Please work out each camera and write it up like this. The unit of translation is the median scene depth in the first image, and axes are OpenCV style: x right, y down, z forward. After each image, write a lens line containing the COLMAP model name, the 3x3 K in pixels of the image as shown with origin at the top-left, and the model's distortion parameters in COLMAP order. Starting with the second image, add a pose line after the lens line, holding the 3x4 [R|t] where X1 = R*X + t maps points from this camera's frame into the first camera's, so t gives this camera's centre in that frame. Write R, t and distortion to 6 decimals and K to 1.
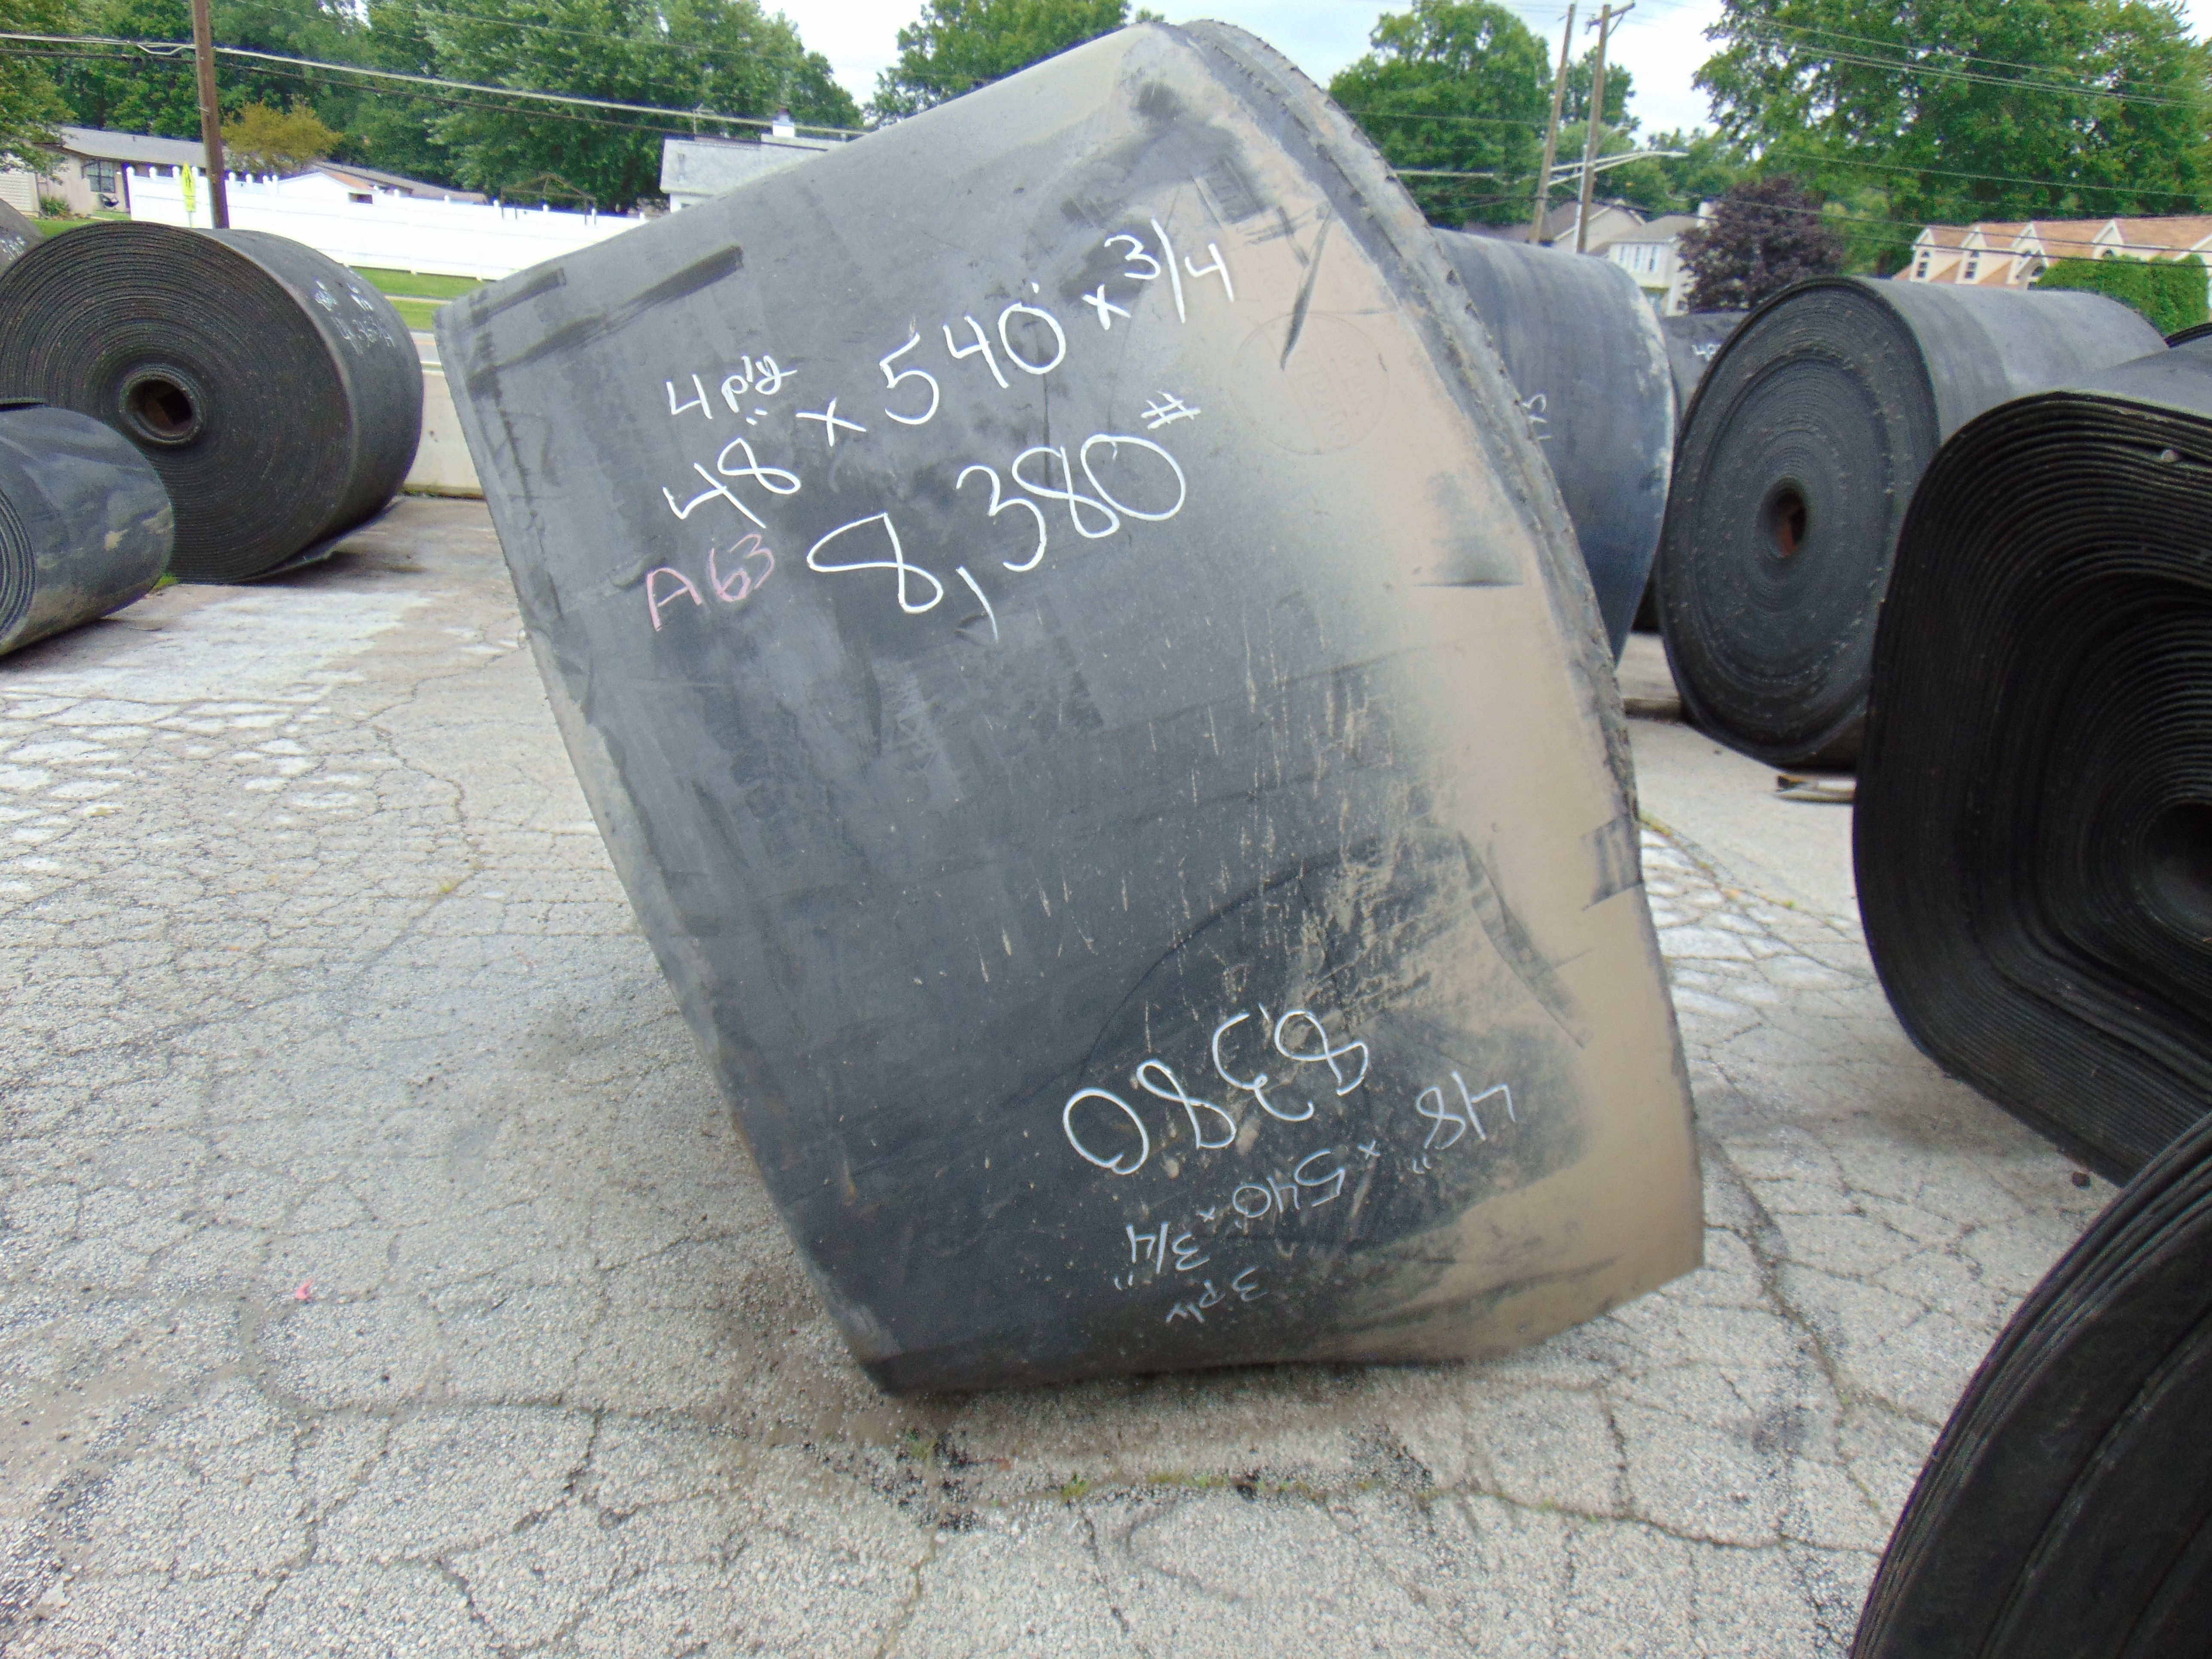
lens RADIAL K [[1610.6, 0, 1114.5], [0, 1610.6, 826.5], [0, 0, 1]] dist [-0.005298, 0.031449]
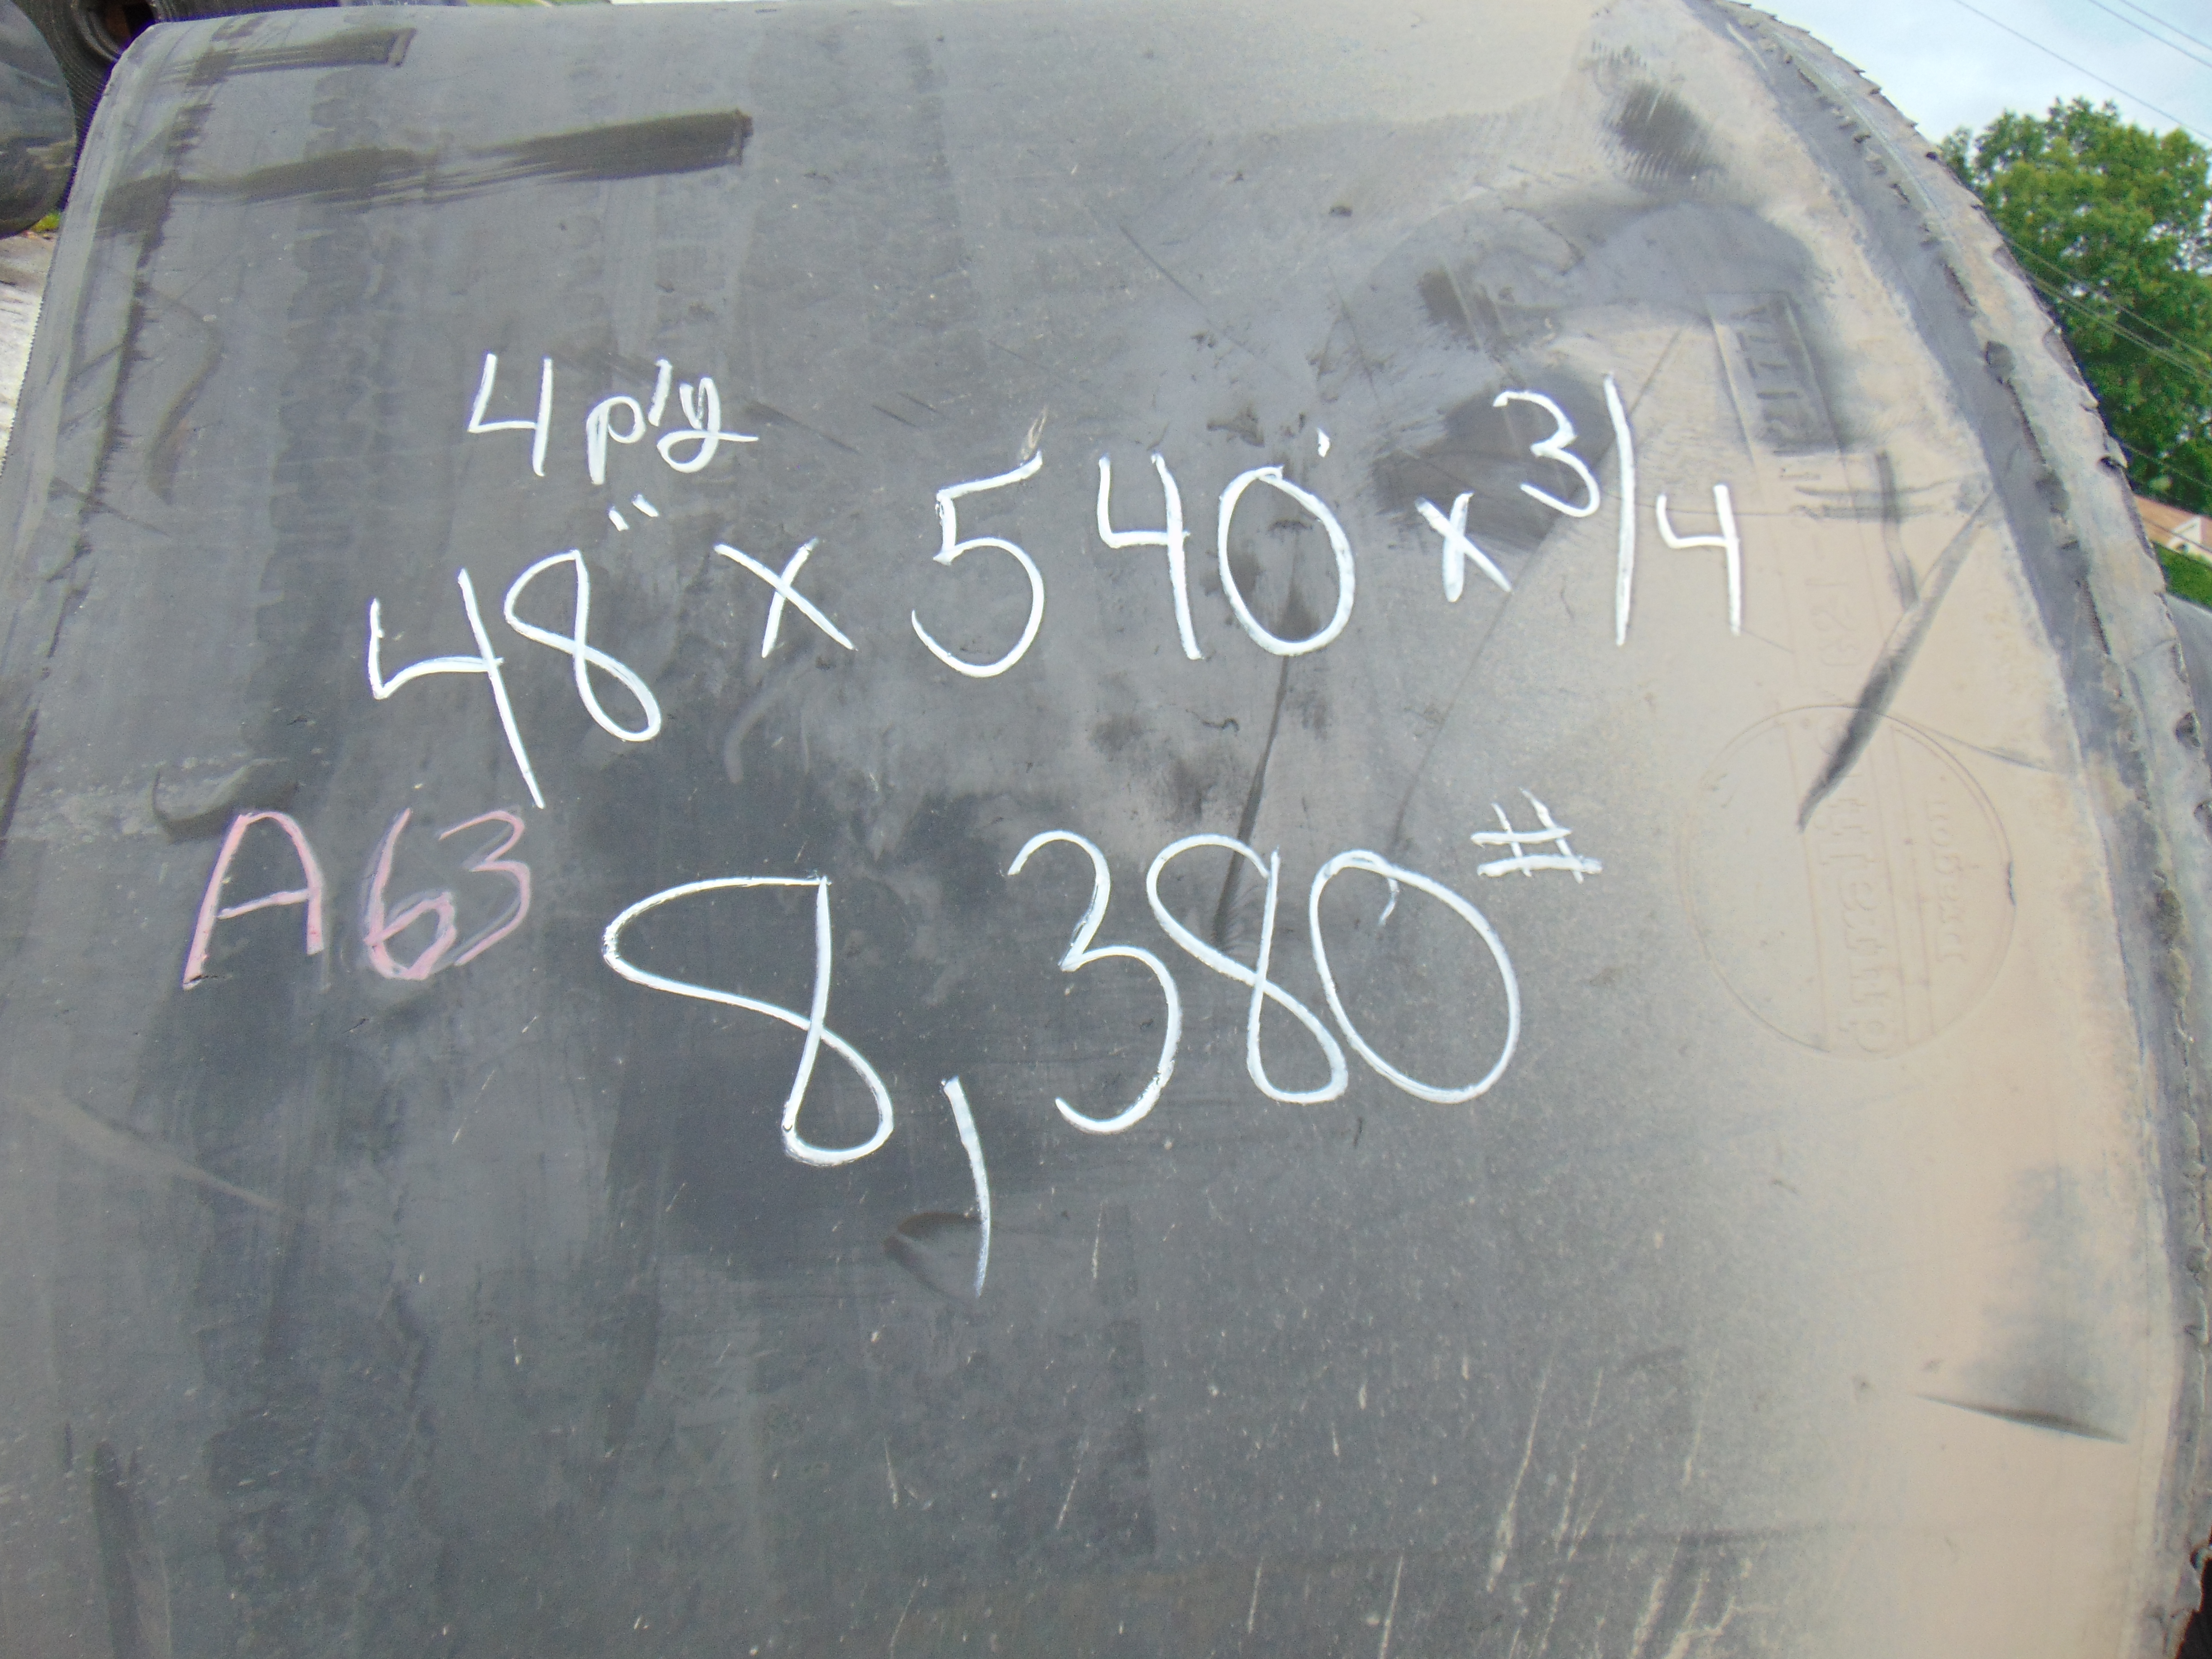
lens RADIAL K [[1610.6, 0, 1090.3], [0, 1610.6, 832.7], [0, 0, 1]] dist [-0.005298, 0.031449]
pose [[0.943612, 0.329012, 0.036714, -0.093910], [-0.330327, 0.943077, 0.038601, -0.235998], [-0.021924, -0.048552, 0.998580, 0.566353]]
